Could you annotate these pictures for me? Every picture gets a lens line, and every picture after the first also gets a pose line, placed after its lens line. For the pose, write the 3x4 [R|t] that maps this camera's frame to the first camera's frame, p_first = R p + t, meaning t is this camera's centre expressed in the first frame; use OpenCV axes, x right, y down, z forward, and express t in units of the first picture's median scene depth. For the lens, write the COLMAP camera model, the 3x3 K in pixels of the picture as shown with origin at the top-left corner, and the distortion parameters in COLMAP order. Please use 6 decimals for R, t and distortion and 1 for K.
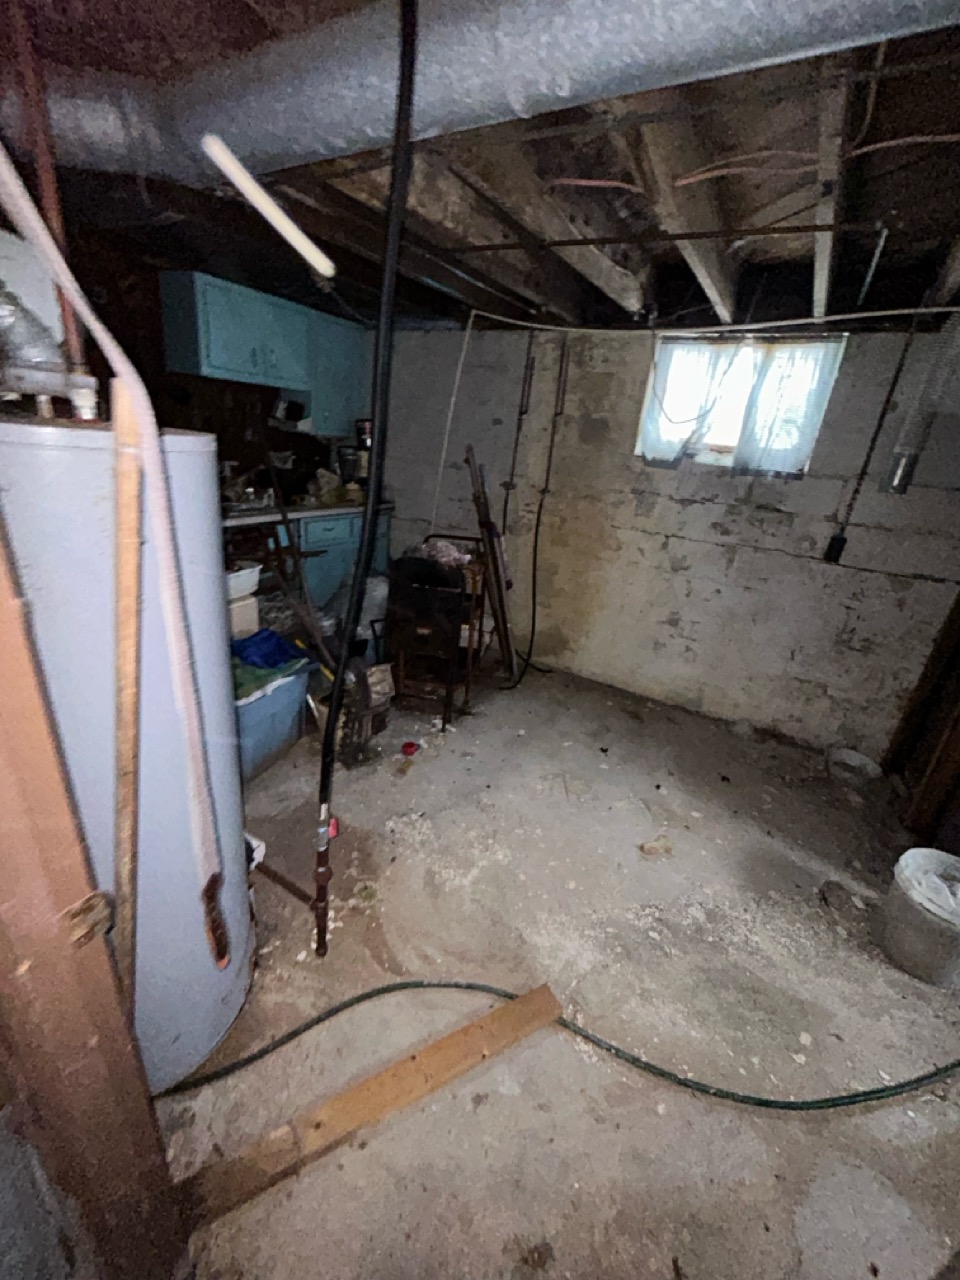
lens RADIAL K [[520.5, 0, 479.5], [0, 520.5, 637.8], [0, 0, 1]] dist [-0.003744, 0.001616]
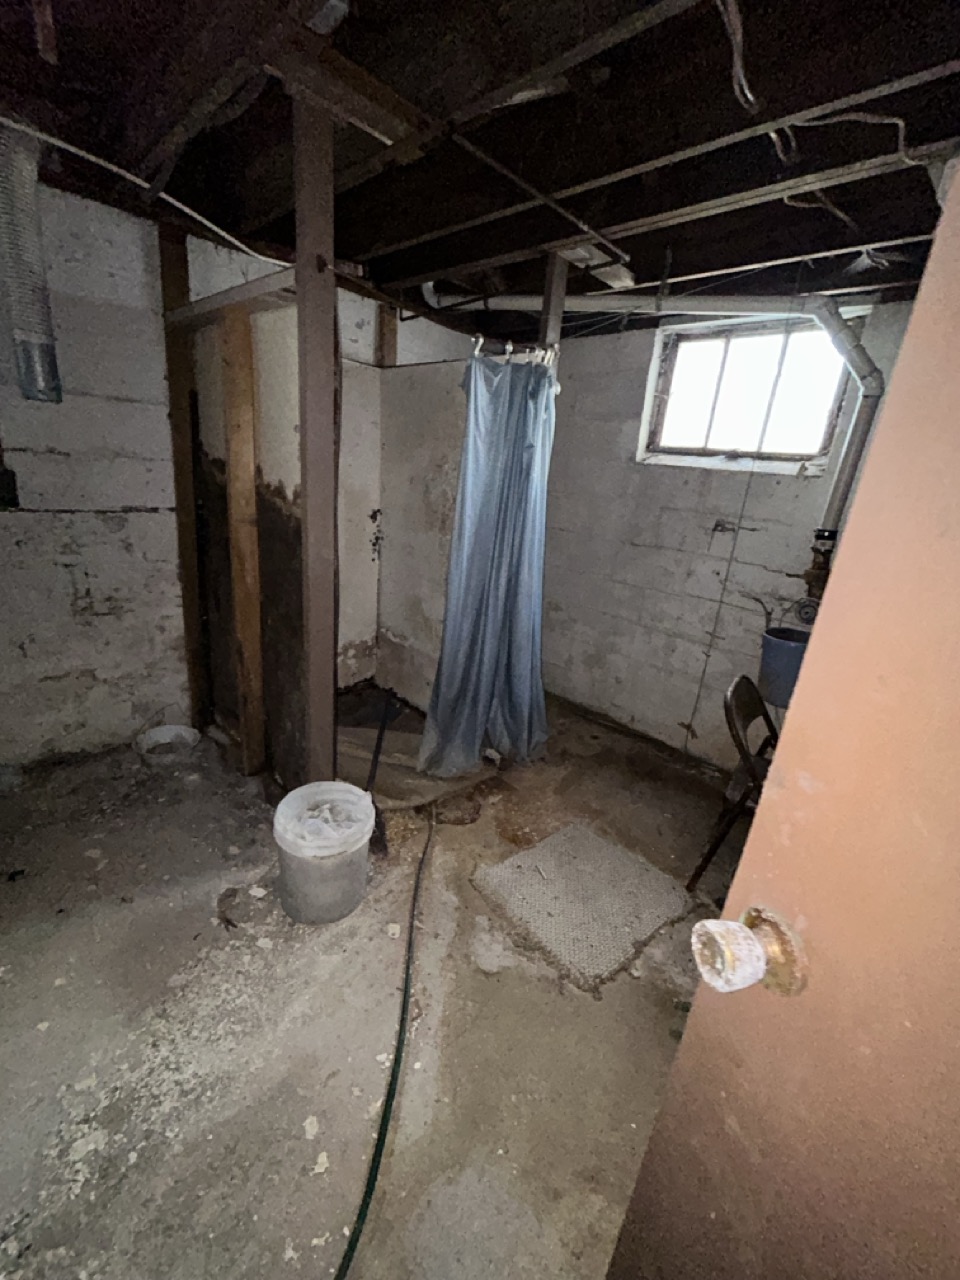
lens RADIAL K [[520.5, 0, 484.3], [0, 520.5, 639.9], [0, 0, 1]] dist [-0.003744, 0.001616]
pose [[0.249310, -0.364470, 0.897221, 0.193920], [0.283440, 0.913367, 0.292270, -0.011038], [-0.926016, 0.181443, 0.331017, 0.279617]]
